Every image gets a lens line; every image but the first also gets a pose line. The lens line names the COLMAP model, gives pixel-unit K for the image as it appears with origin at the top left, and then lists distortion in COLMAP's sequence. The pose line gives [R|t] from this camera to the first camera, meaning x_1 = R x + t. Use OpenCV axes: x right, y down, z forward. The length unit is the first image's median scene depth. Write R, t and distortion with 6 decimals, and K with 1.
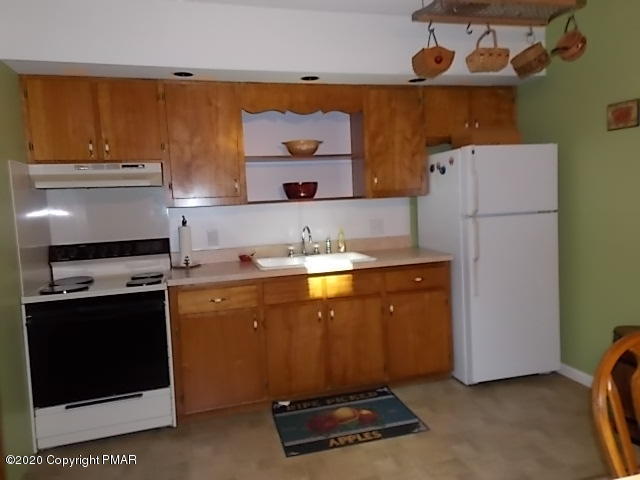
lens RADIAL K [[451.5, 0, 321.0], [0, 451.5, 233.0], [0, 0, 1]] dist [0.068678, -0.028994]
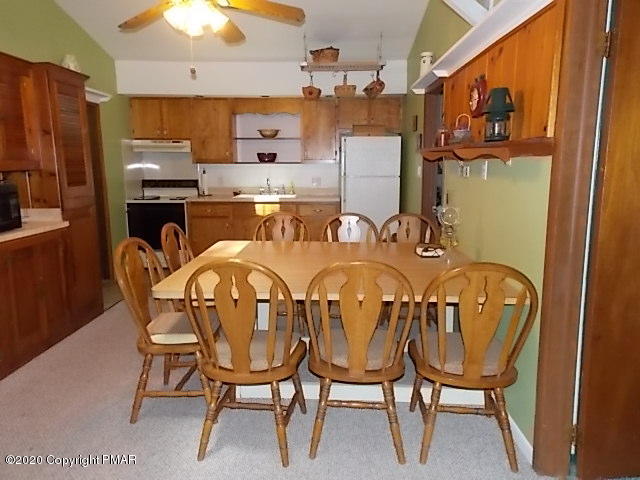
lens RADIAL K [[451.5, 0, 321.0], [0, 451.5, 233.0], [0, 0, 1]] dist [0.068678, -0.028994]
pose [[0.957806, 0.088540, -0.273438, 0.754393], [-0.064235, 0.993247, 0.096613, 0.017319], [0.280146, -0.074972, 0.957025, -0.748452]]
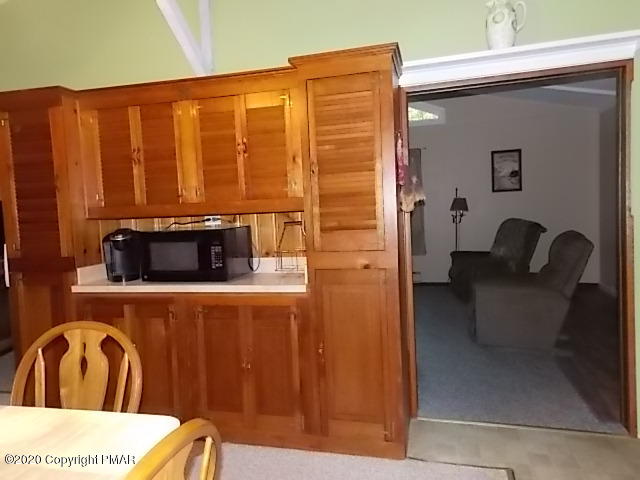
lens RADIAL K [[451.5, 0, 321.0], [0, 451.5, 233.0], [0, 0, 1]] dist [0.068678, -0.028994]
pose [[-0.493034, 0.127084, -0.860678, 0.457669], [0.009047, 0.989969, 0.140992, -0.056304], [0.869963, 0.061727, -0.489239, 0.597842]]
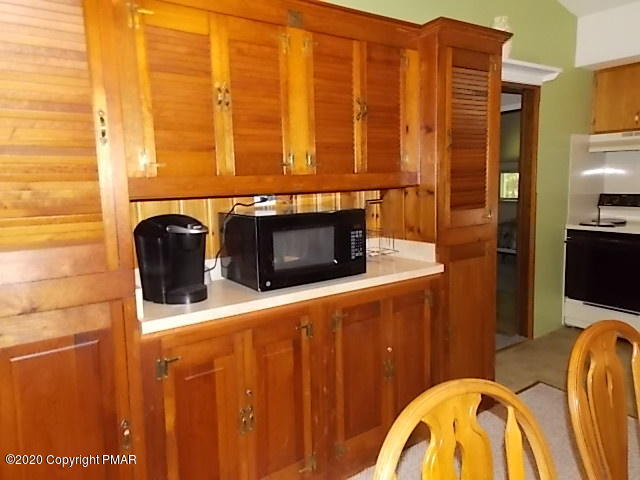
lens RADIAL K [[451.5, 0, 321.0], [0, 451.5, 233.0], [0, 0, 1]] dist [0.068678, -0.028994]
pose [[0.330271, 0.154608, -0.931138, 0.432084], [-0.058701, 0.987948, 0.143220, -0.003898], [0.942059, 0.007358, 0.335366, -0.241831]]
